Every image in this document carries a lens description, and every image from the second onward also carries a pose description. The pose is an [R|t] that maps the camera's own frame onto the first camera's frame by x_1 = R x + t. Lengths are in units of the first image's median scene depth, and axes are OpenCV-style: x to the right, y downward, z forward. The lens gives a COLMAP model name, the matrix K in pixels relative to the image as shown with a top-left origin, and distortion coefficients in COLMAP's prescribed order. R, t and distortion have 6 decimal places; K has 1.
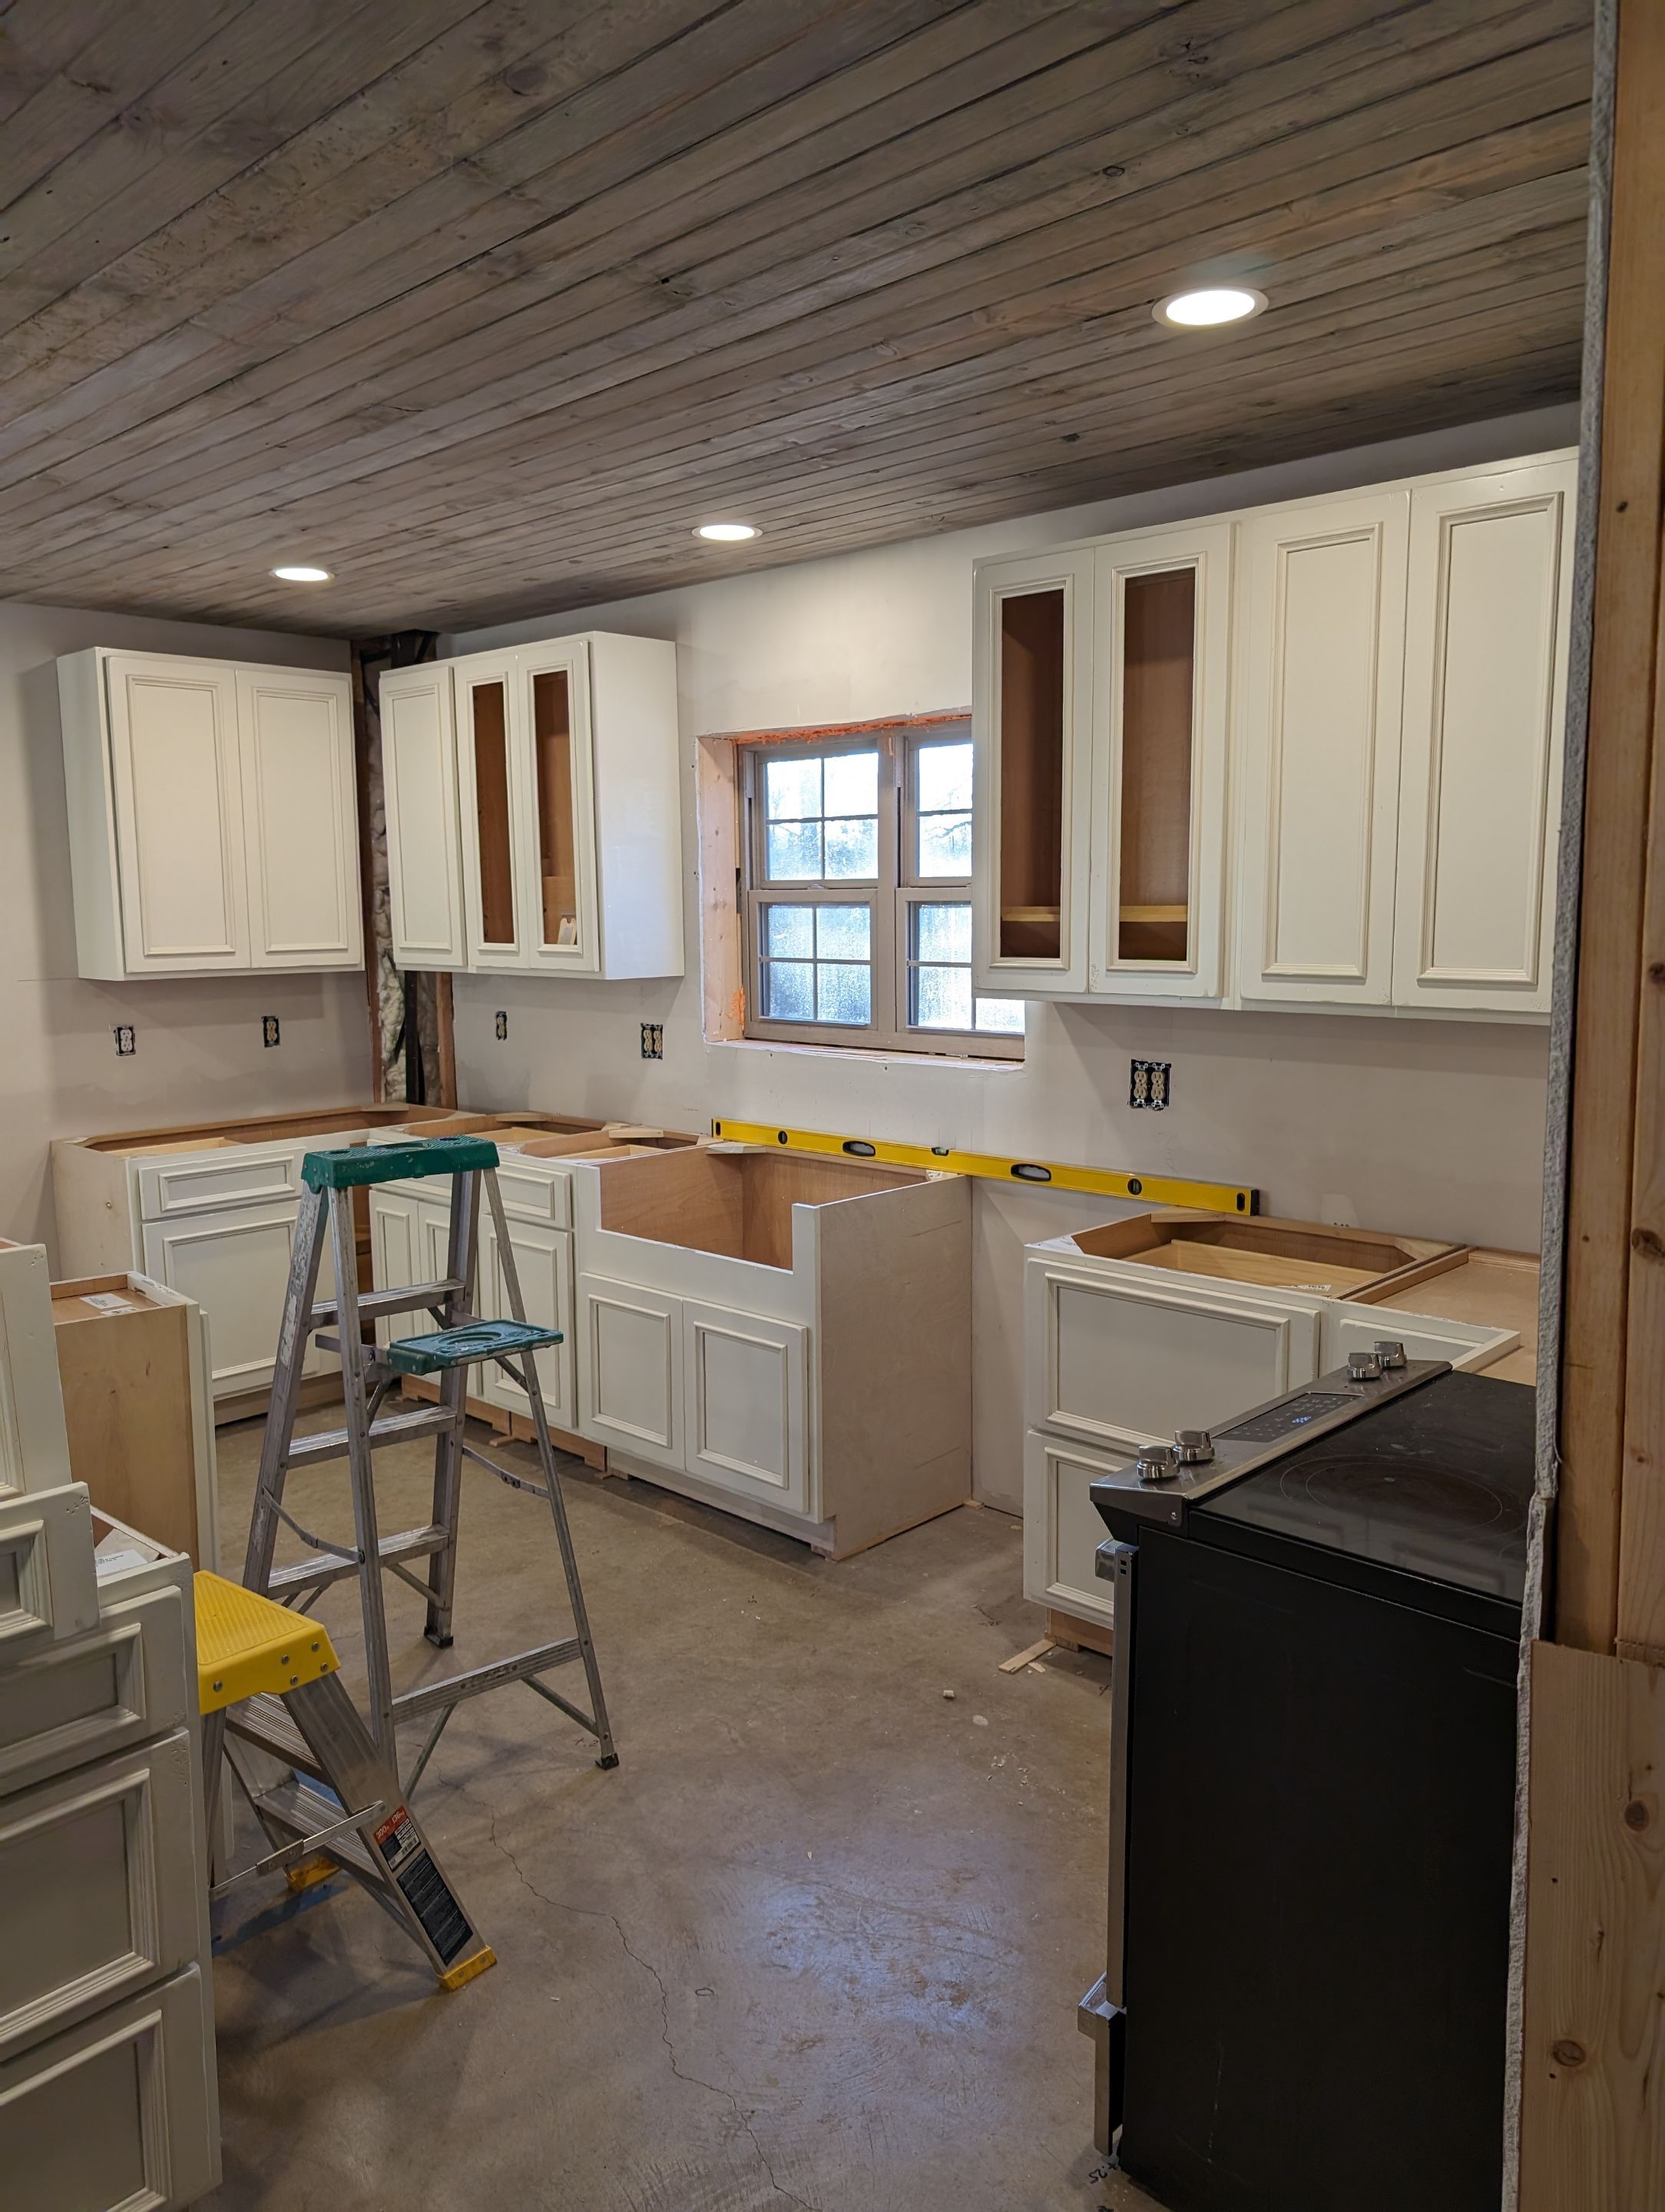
lens RADIAL K [[1596.6, 0, 822.8], [0, 1596.6, 1107.8], [0, 0, 1]] dist [0.014050, -0.016523]
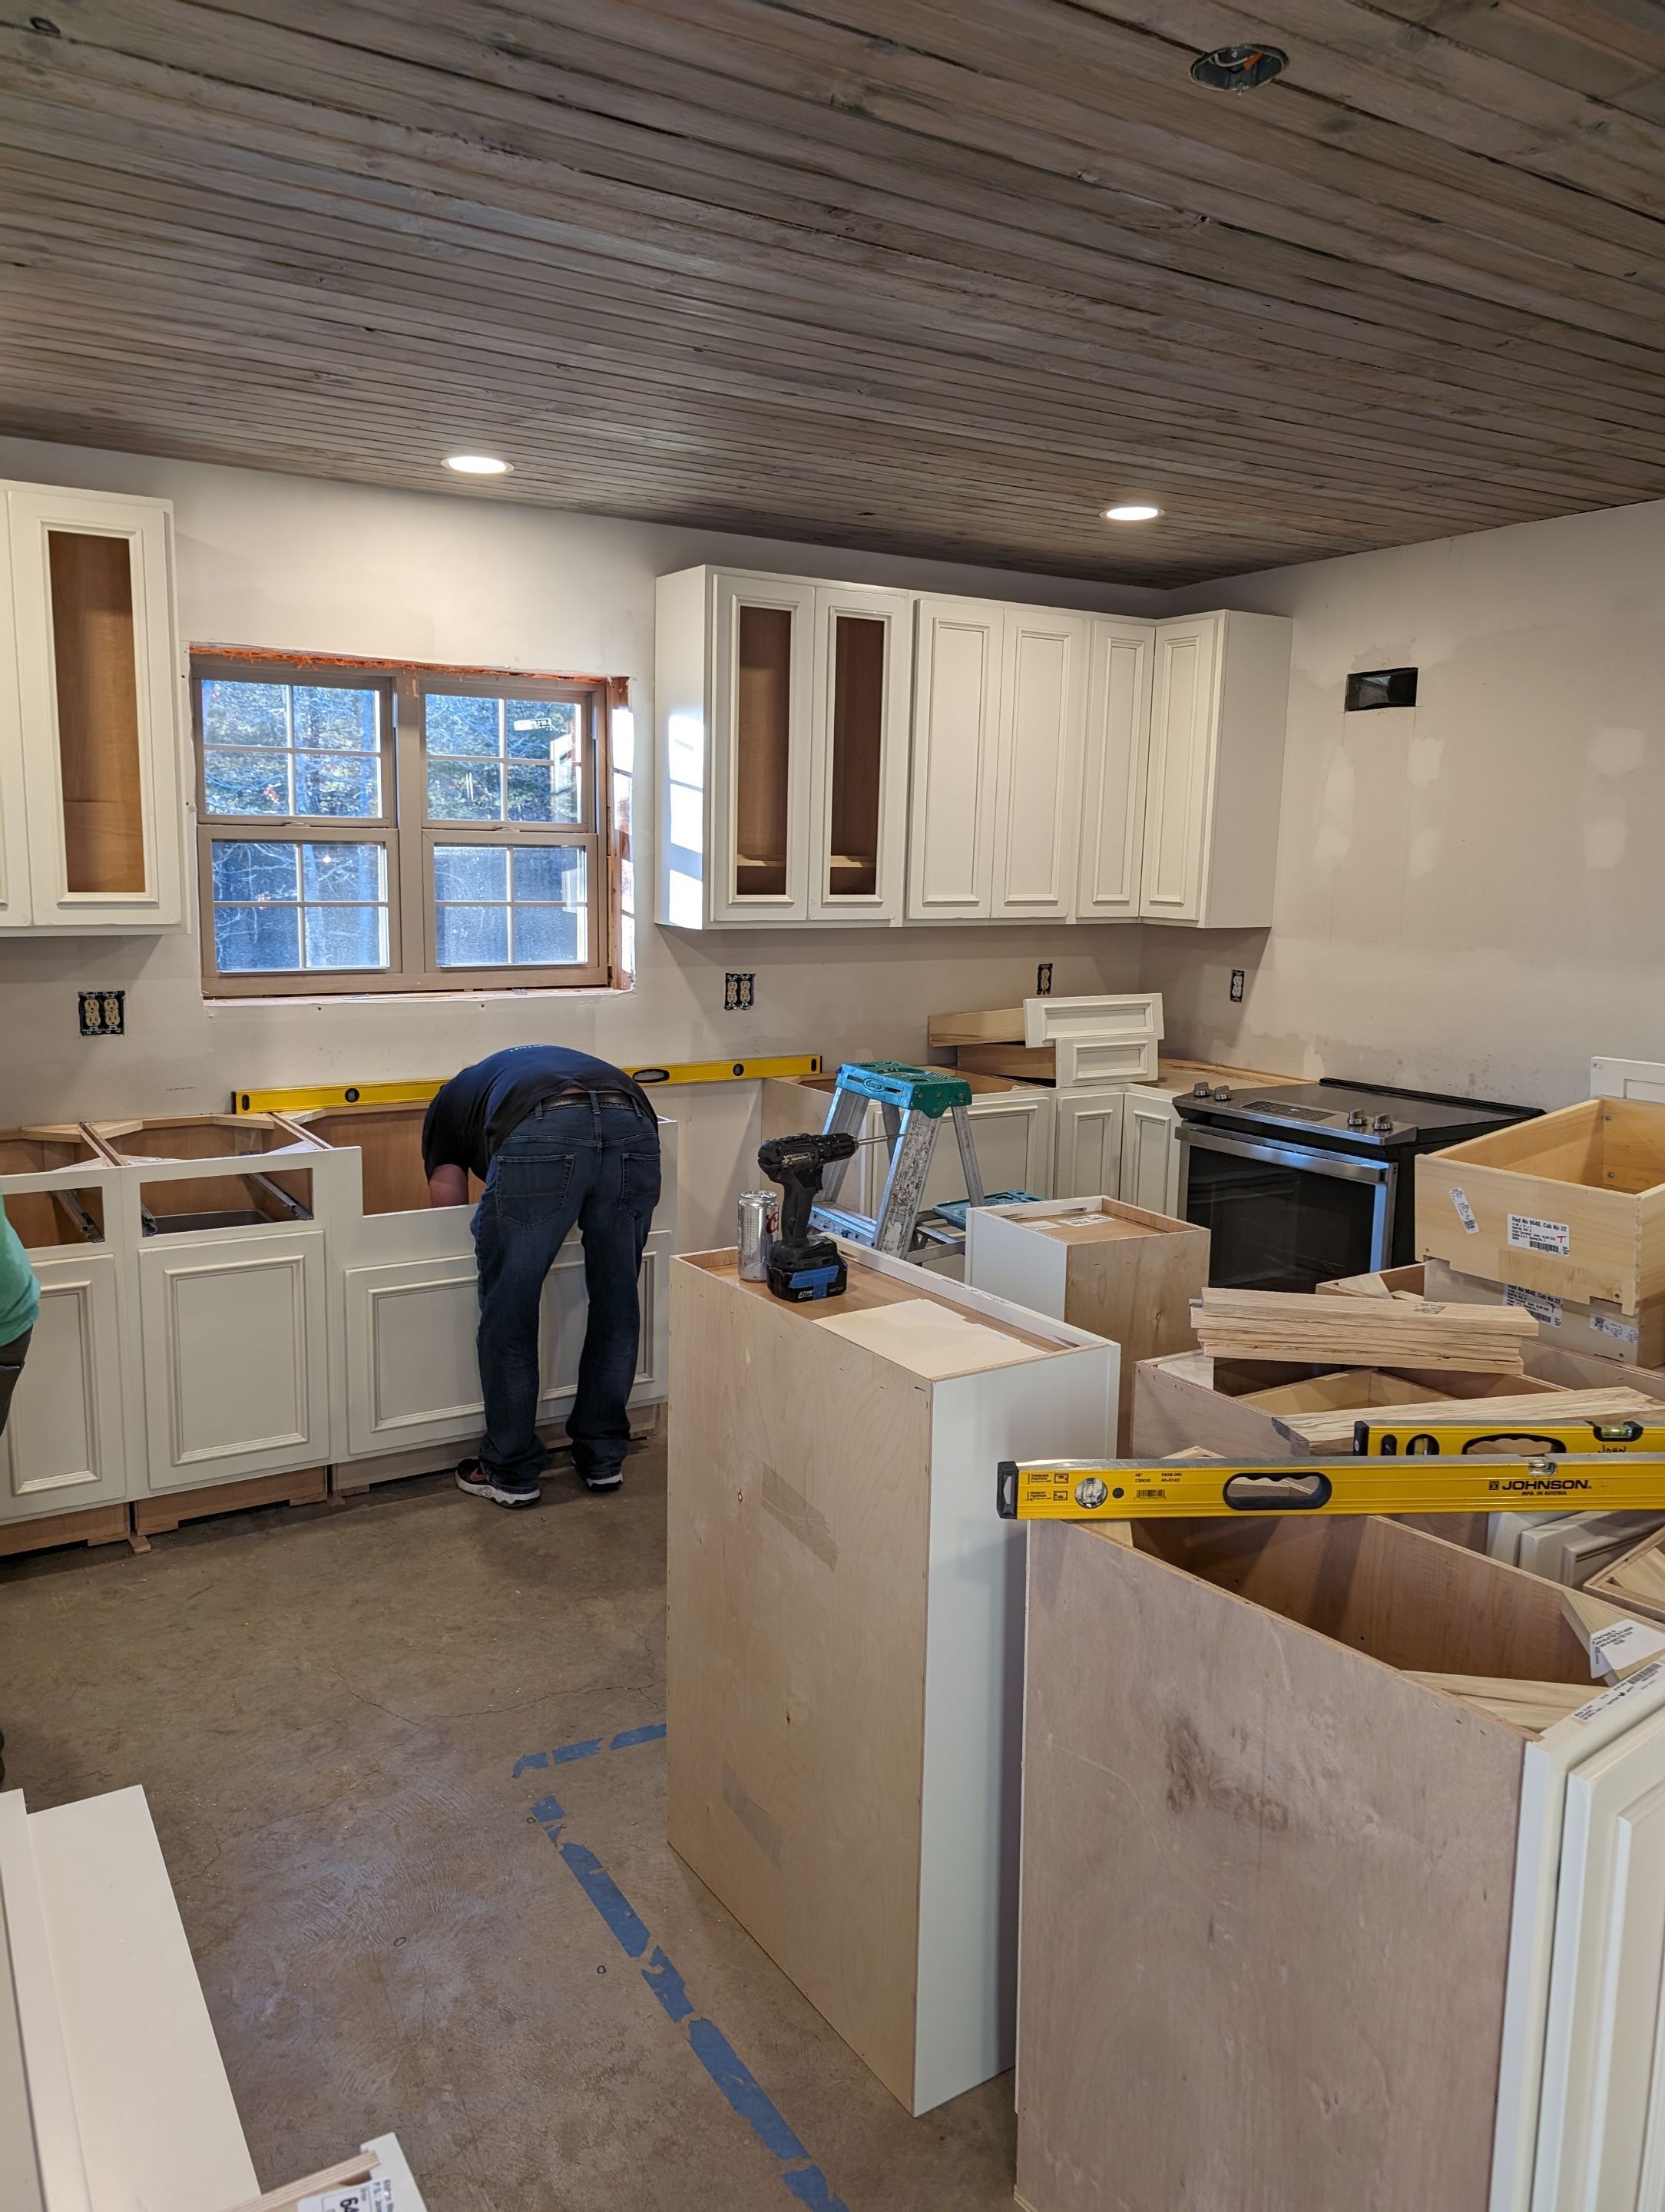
lens RADIAL K [[1596.6, 0, 814.6], [0, 1596.6, 1110.8], [0, 0, 1]] dist [0.014050, -0.016523]
pose [[0.256790, -0.150514, 0.954675, -0.982083], [0.103349, 0.986411, 0.127719, -0.073614], [-0.960926, 0.065868, 0.268856, 0.560372]]
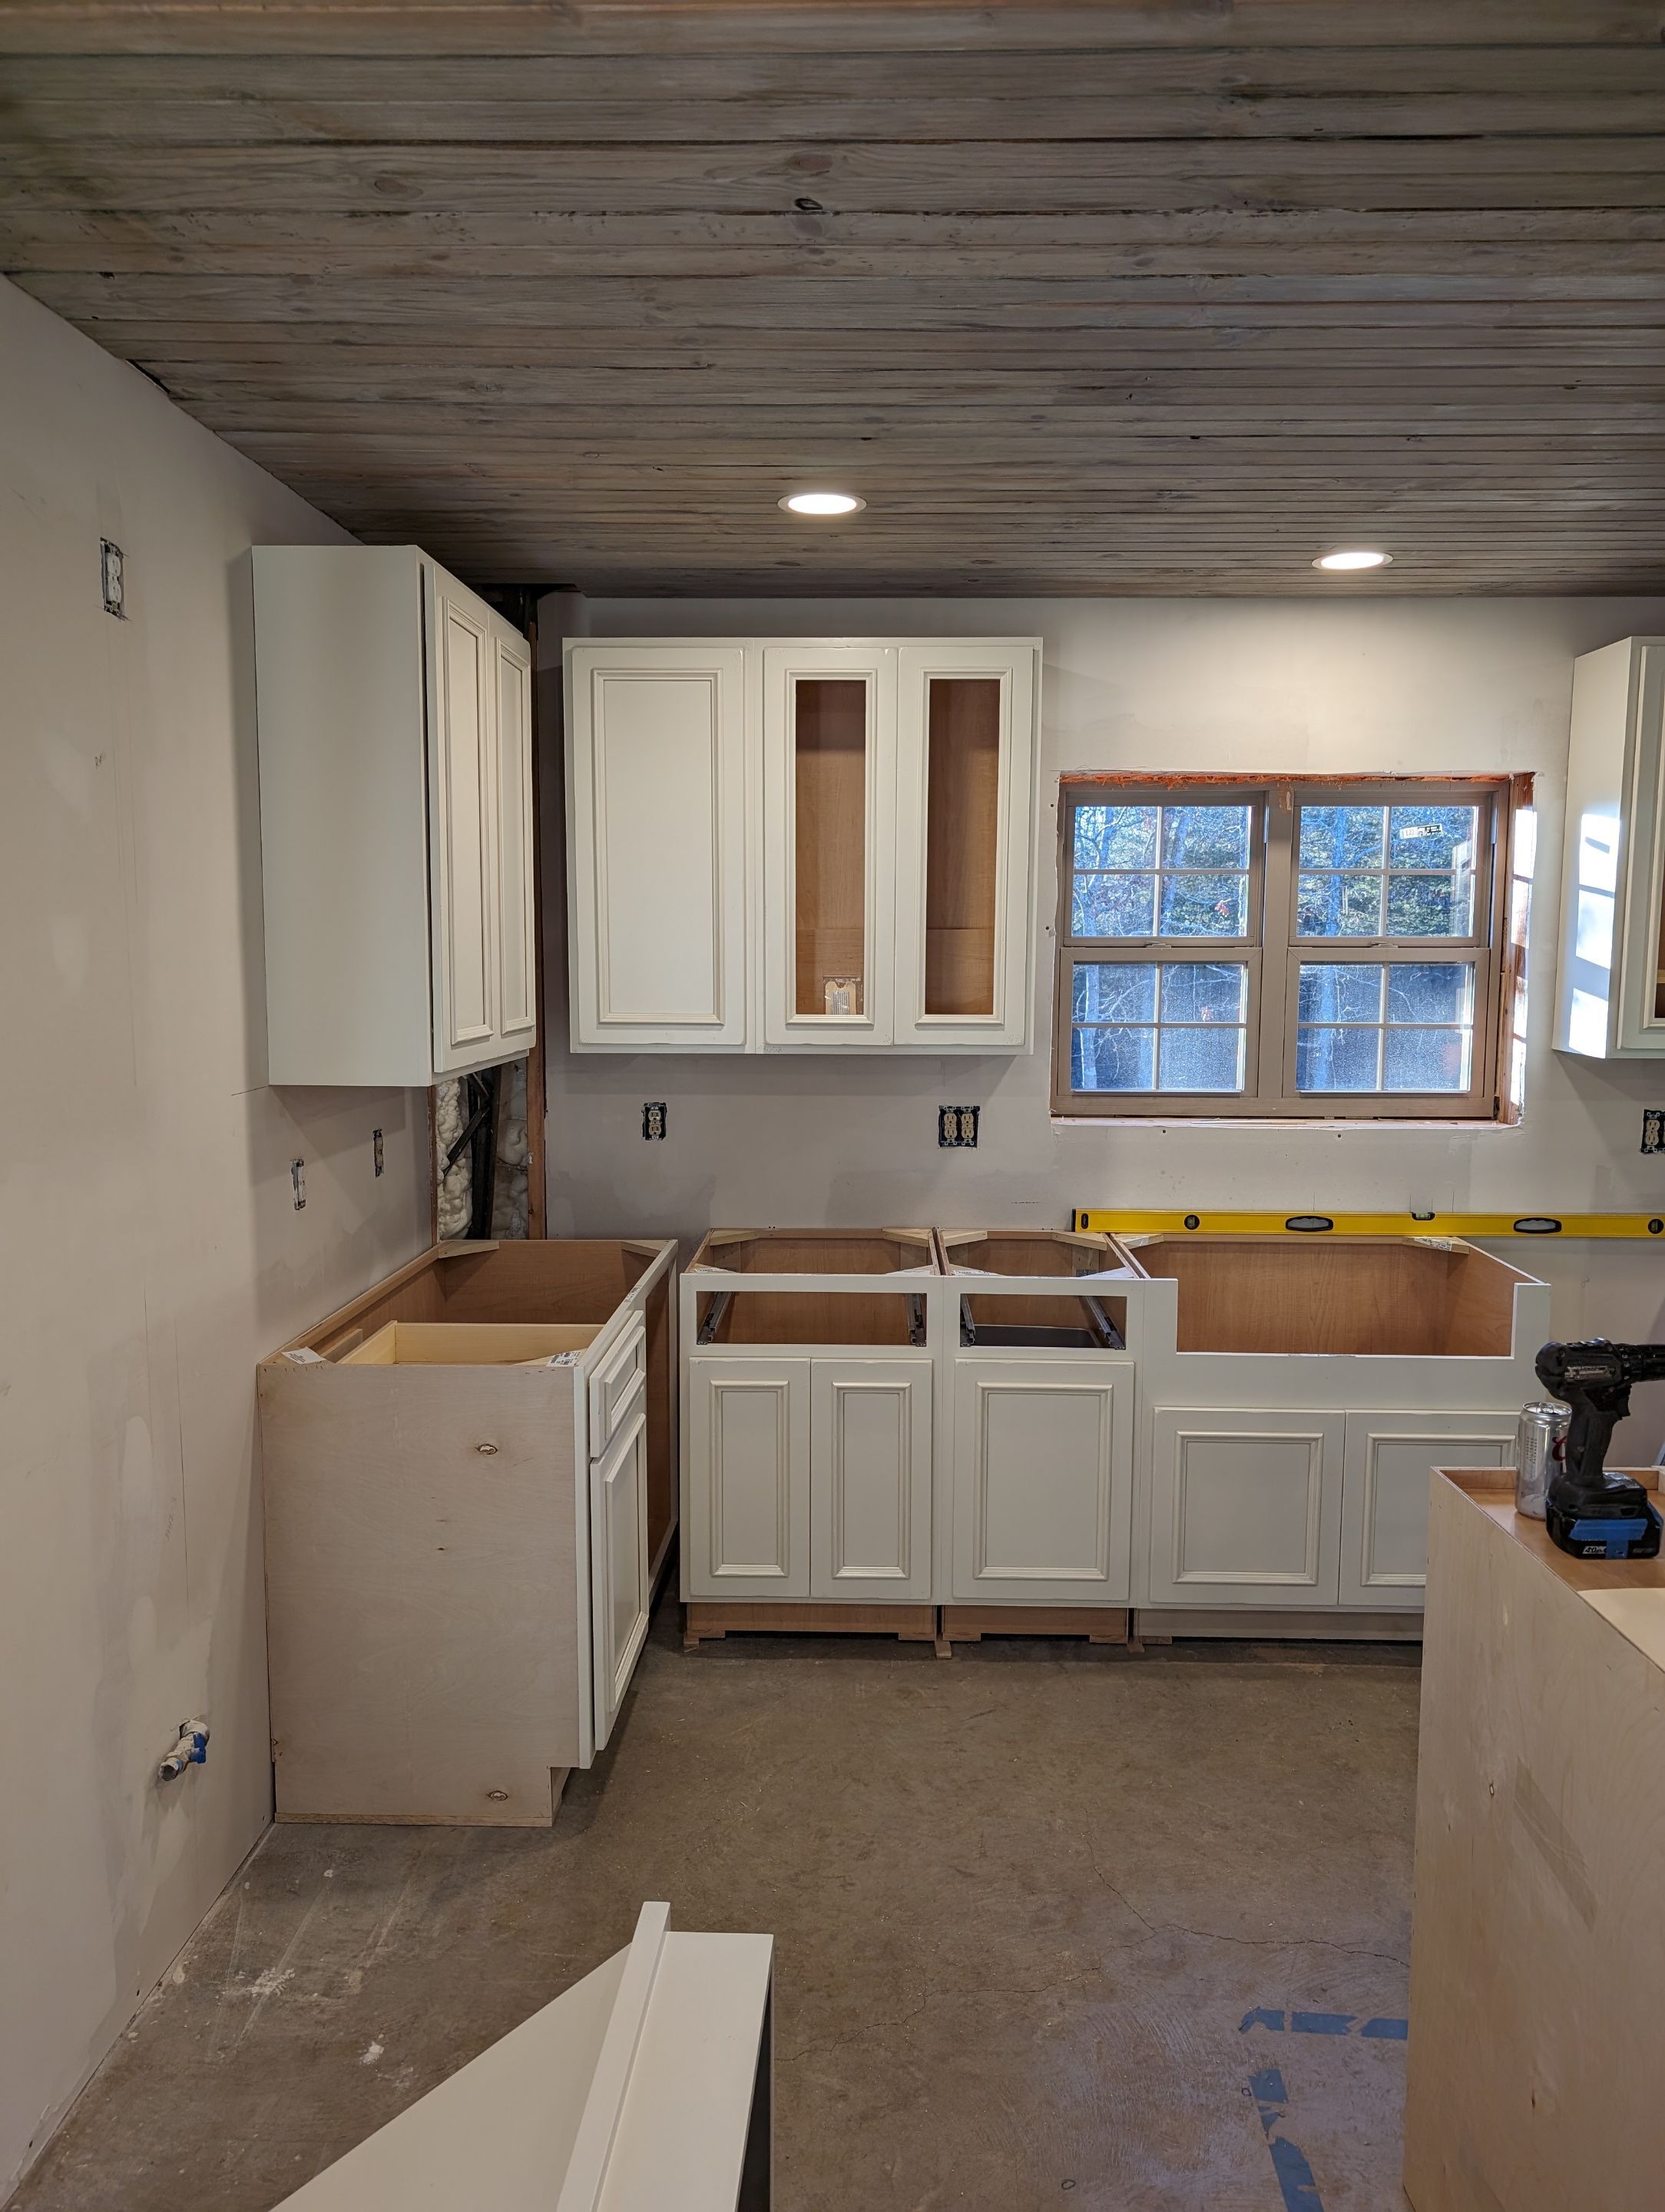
lens RADIAL K [[1596.6, 0, 830.1], [0, 1596.6, 1114.9], [0, 0, 1]] dist [0.014050, -0.016523]
pose [[0.744337, -0.064637, 0.664669, -0.891716], [0.078060, 0.996903, 0.009530, -0.076355], [-0.663226, 0.044791, 0.747077, 0.526121]]
